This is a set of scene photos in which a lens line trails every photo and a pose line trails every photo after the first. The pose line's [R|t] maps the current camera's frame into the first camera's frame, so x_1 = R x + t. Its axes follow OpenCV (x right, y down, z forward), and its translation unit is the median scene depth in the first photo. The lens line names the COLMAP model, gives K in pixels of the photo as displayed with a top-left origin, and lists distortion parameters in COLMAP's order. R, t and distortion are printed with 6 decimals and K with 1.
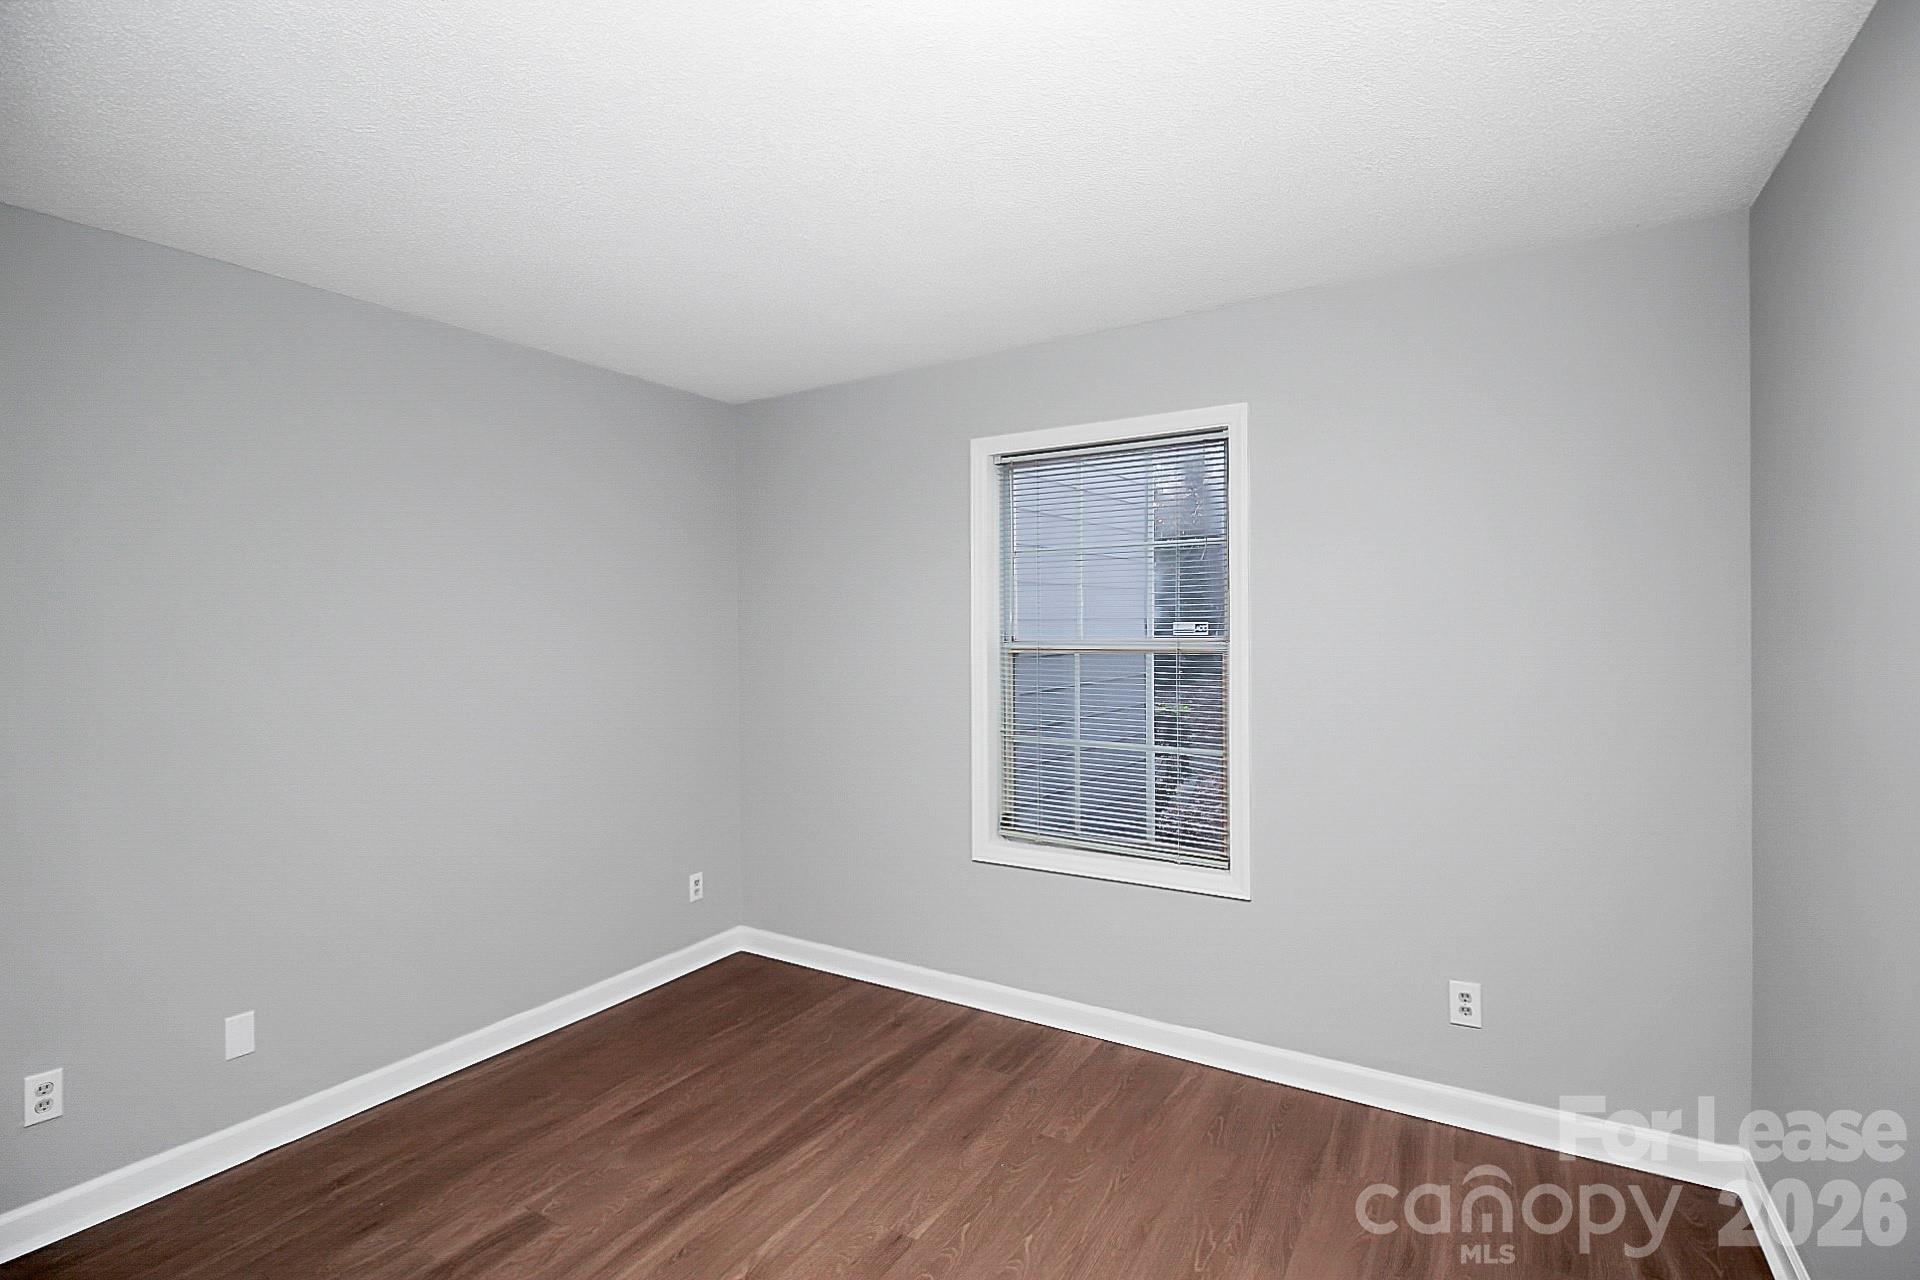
lens RADIAL K [[903.4, 0, 967.4], [0, 903.4, 633.5], [0, 0, 1]] dist [0.000438, -0.012717]
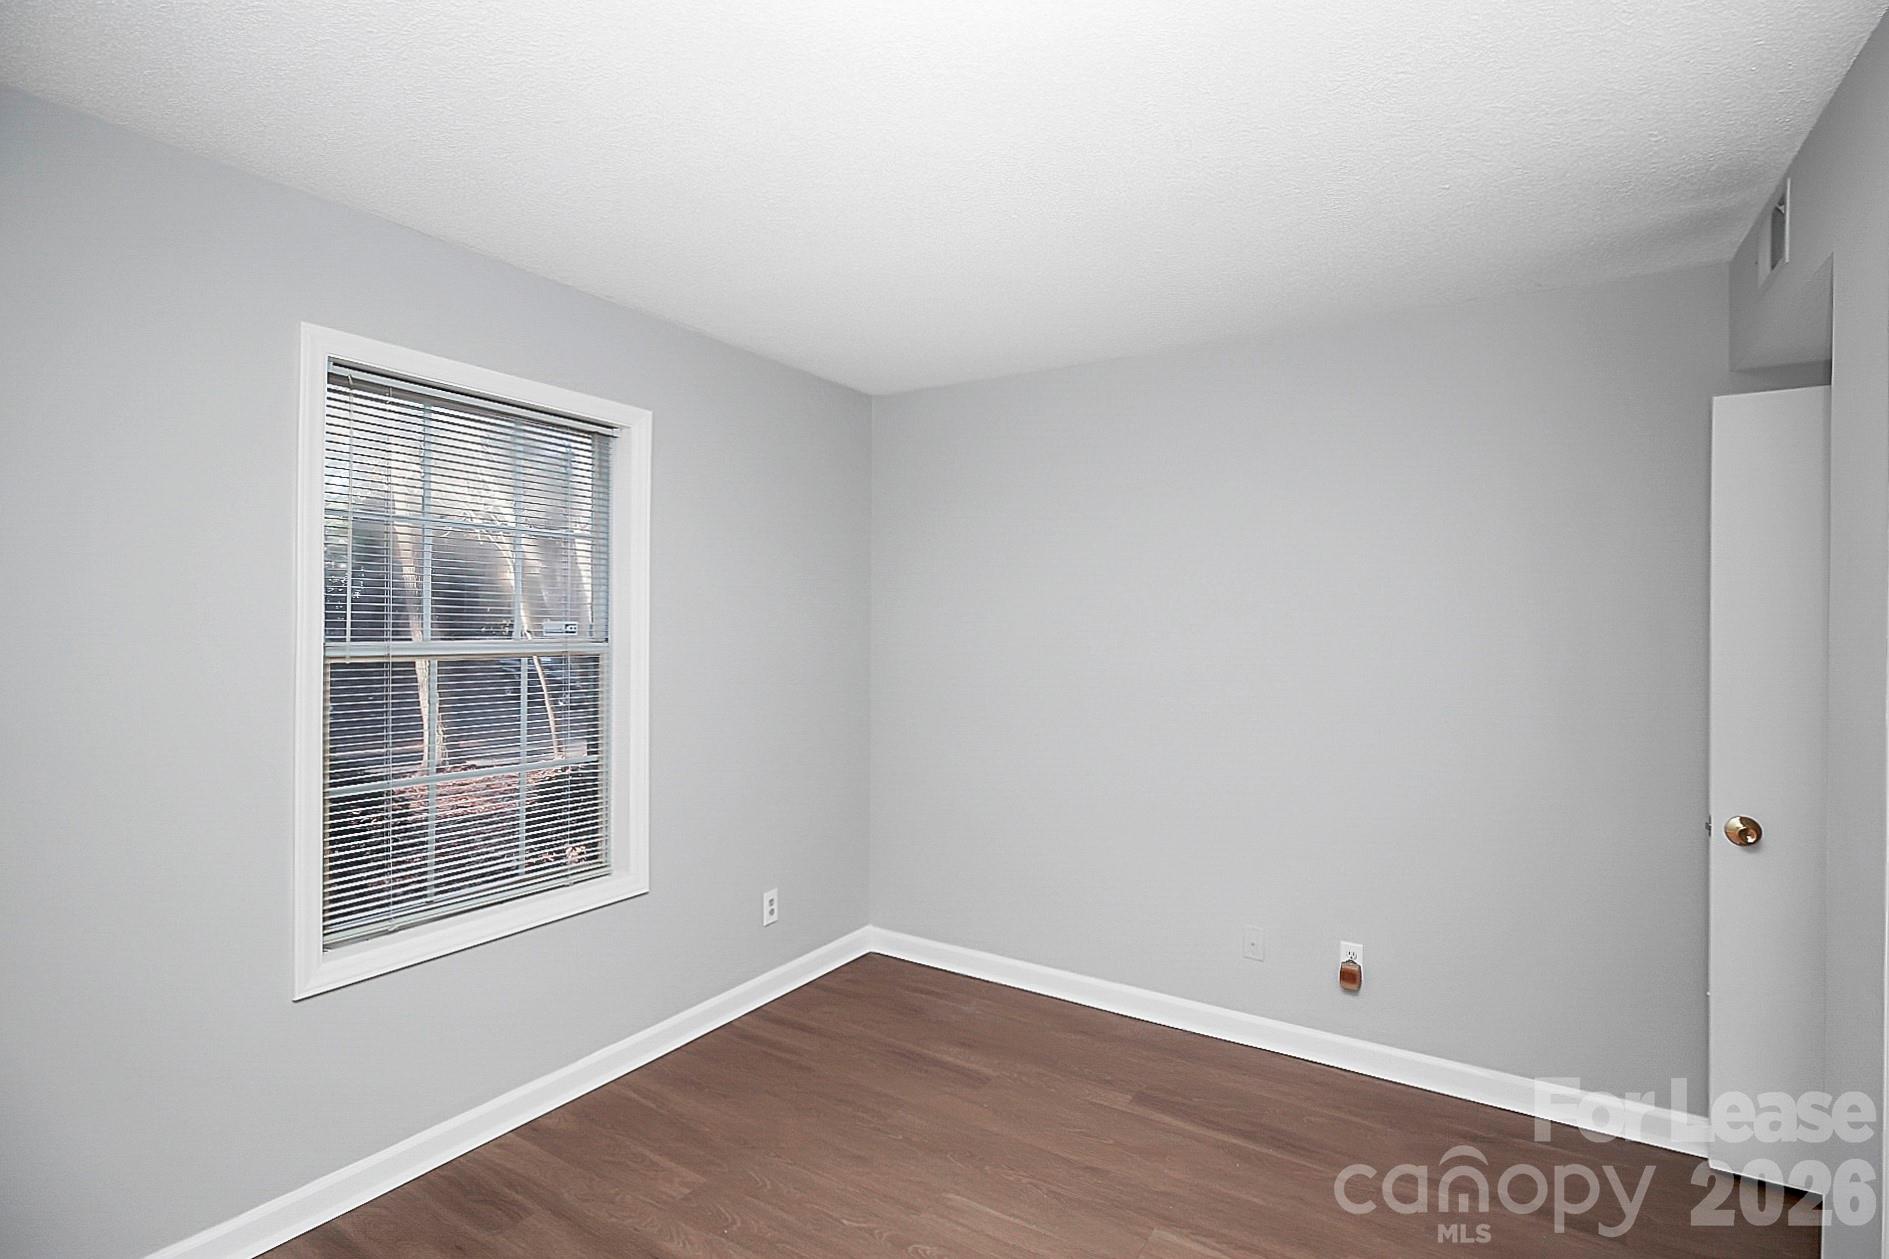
lens RADIAL K [[888.9, 0, 927.3], [0, 888.9, 628.0], [0, 0, 1]] dist [0.000438, -0.012717]
pose [[0.024987, 0.005529, 0.999672, -0.700624], [-0.002655, 0.999982, -0.005465, -0.003681], [-0.999684, -0.002517, 0.025002, 0.652467]]
